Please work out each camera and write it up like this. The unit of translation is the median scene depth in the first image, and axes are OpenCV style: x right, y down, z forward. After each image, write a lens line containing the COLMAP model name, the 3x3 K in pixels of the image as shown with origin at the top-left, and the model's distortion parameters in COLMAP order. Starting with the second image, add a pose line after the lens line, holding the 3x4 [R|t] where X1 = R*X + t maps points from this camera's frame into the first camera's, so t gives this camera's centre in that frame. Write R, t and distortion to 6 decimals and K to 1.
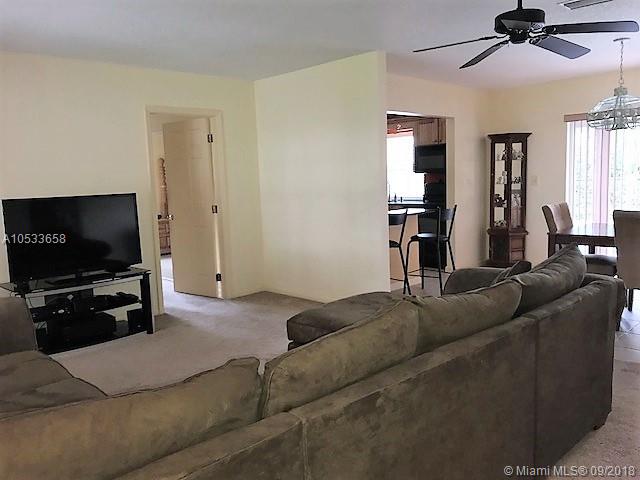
lens RADIAL K [[528.3, 0, 319.9], [0, 528.3, 239.0], [0, 0, 1]] dist [0.060970, -0.093649]
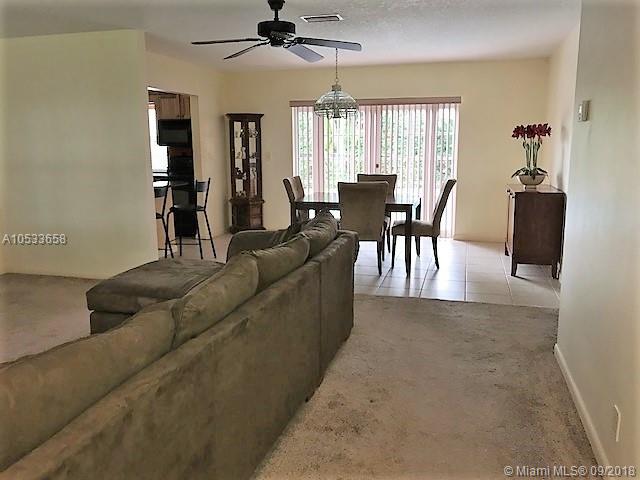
lens RADIAL K [[528.3, 0, 319.9], [0, 528.3, 239.0], [0, 0, 1]] dist [0.060970, -0.093649]
pose [[0.864239, -0.065761, 0.498765, -0.108960], [0.038045, 0.997124, 0.065546, -0.000703], [-0.501641, -0.037672, 0.864256, -0.078051]]
